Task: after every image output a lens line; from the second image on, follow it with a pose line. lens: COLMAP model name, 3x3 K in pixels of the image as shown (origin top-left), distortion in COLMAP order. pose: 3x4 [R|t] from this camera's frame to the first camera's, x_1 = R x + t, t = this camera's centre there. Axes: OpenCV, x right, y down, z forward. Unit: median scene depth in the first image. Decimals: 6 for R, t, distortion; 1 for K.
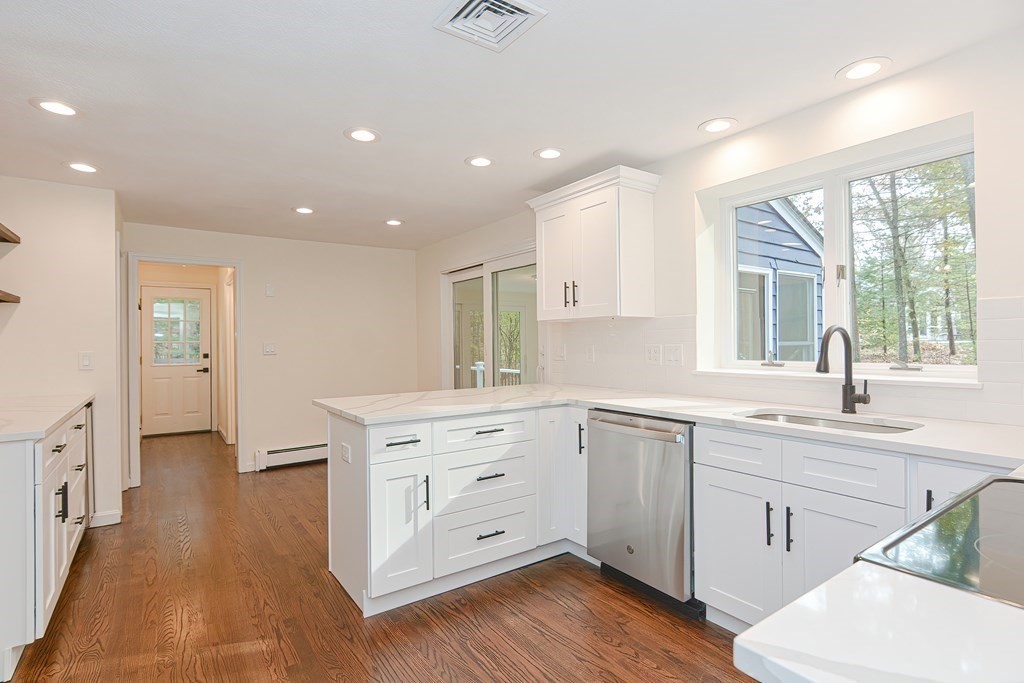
lens RADIAL K [[503.9, 0, 502.9], [0, 503.9, 339.7], [0, 0, 1]] dist [-0.014555, 0.007607]
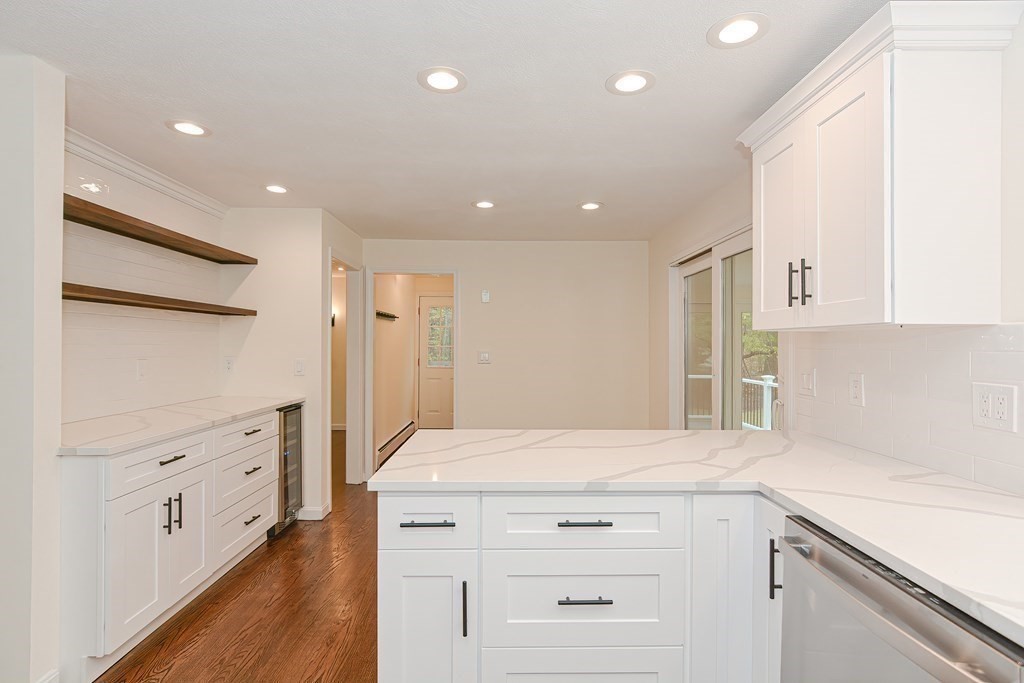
lens RADIAL K [[503.9, 0, 510.8], [0, 503.9, 342.7], [0, 0, 1]] dist [-0.014555, 0.007607]
pose [[0.833642, 0.012167, -0.552172, 0.182095], [-0.011465, 0.999923, 0.004723, -0.024961], [0.552187, 0.002394, 0.833717, 0.379948]]
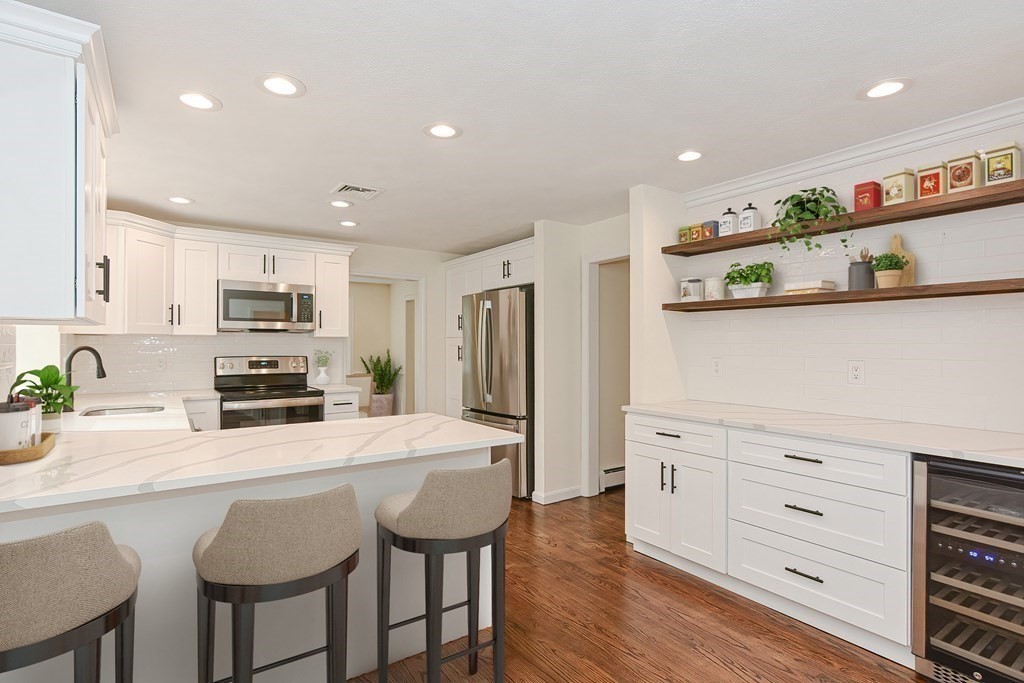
lens RADIAL K [[503.9, 0, 507.2], [0, 503.9, 338.1], [0, 0, 1]] dist [-0.014555, 0.007607]
pose [[-0.999864, 0.010946, -0.012305, -0.331655], [0.011122, 0.999836, -0.014291, -0.011982], [0.012146, -0.014426, -0.999822, 1.657774]]
